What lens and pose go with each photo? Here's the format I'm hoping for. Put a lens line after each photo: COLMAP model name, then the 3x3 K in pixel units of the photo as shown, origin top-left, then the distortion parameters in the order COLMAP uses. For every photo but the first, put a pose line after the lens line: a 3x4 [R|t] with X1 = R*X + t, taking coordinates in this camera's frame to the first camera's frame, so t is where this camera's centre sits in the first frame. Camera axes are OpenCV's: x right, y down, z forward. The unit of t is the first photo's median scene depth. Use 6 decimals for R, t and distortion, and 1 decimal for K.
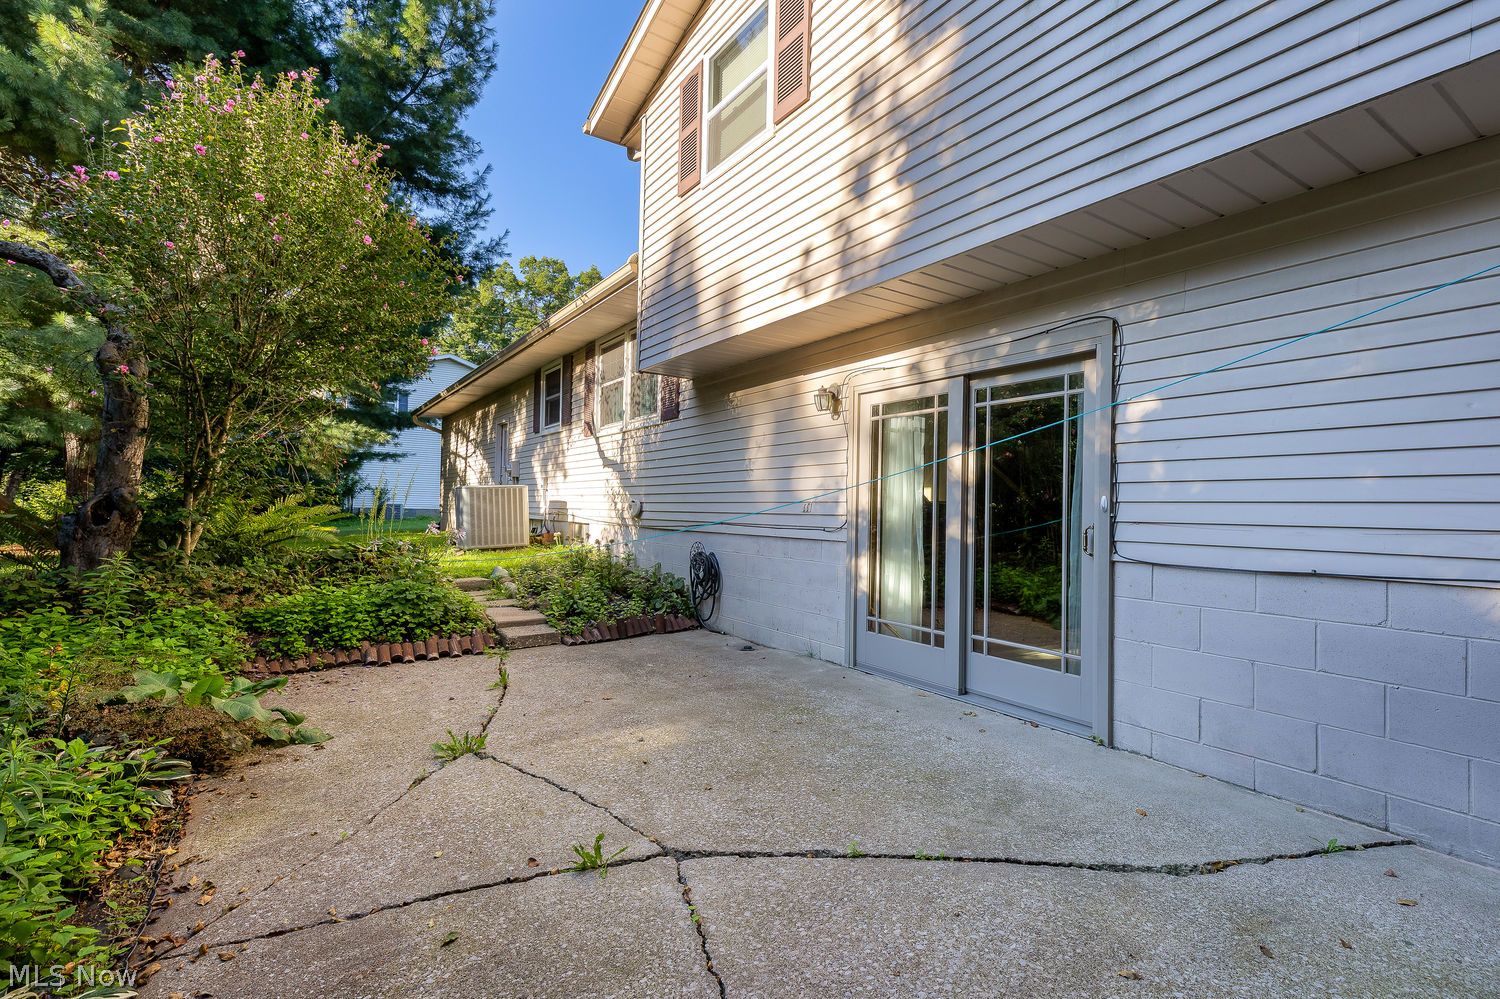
lens RADIAL K [[715.1, 0, 750.0], [0, 715.1, 499.5], [0, 0, 1]] dist [0.002583, -0.000040]
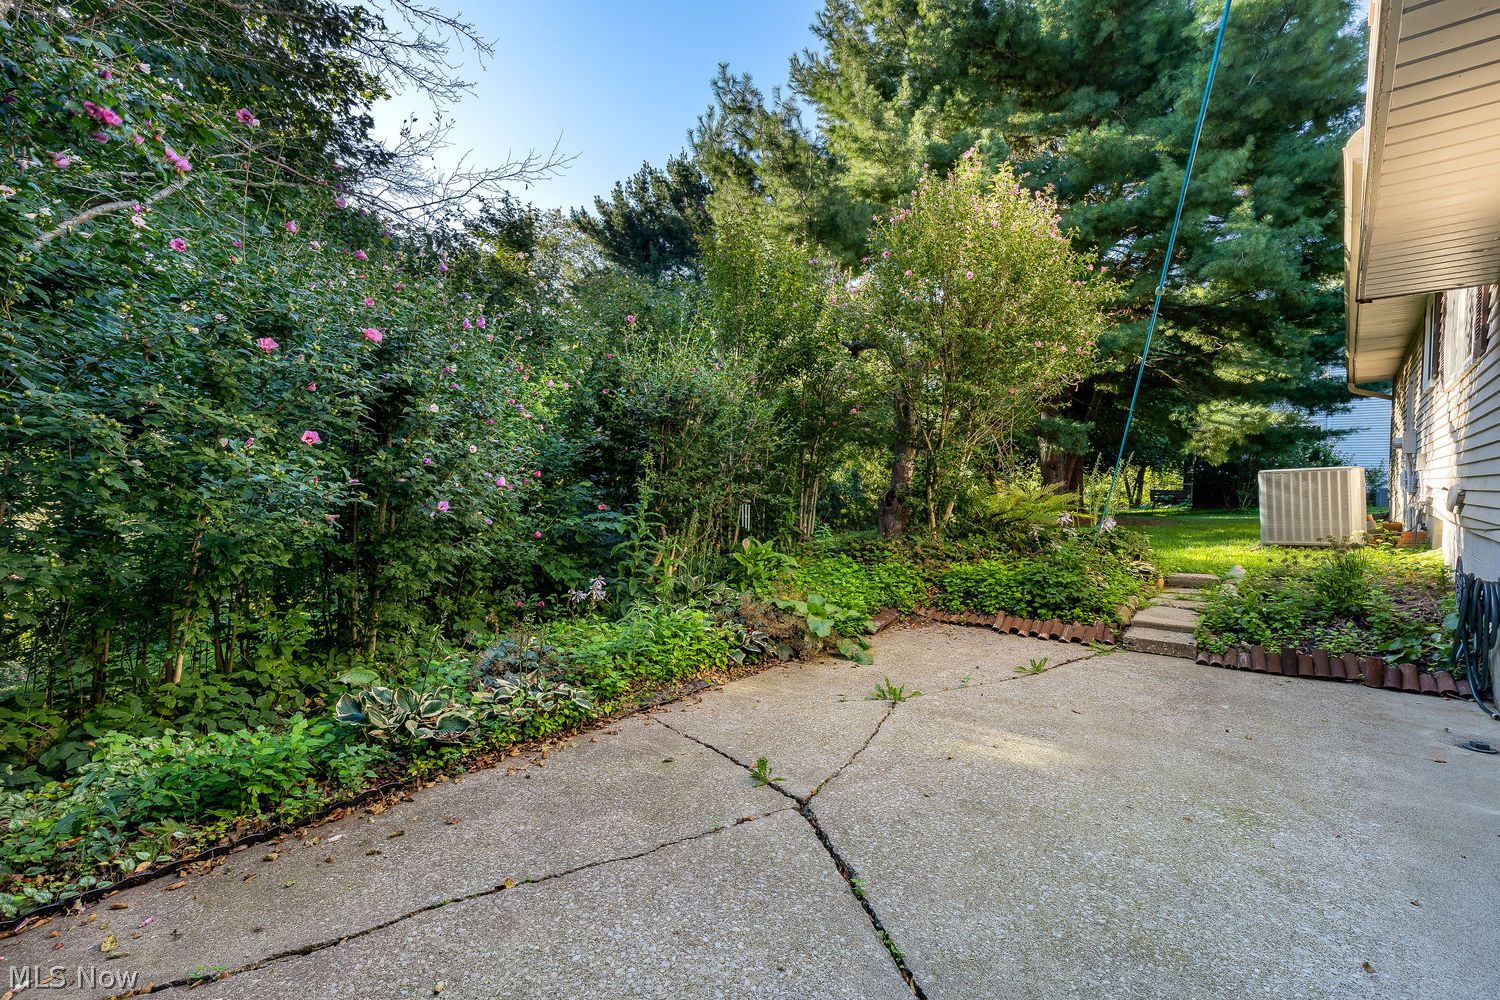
lens RADIAL K [[715.1, 0, 750.0], [0, 715.1, 500.0], [0, 0, 1]] dist [0.002583, -0.000040]
pose [[0.232228, 0.013289, -0.972571, 0.472265], [-0.002748, 0.999912, 0.013006, 0.006684], [0.972658, -0.000348, 0.232244, 0.334382]]
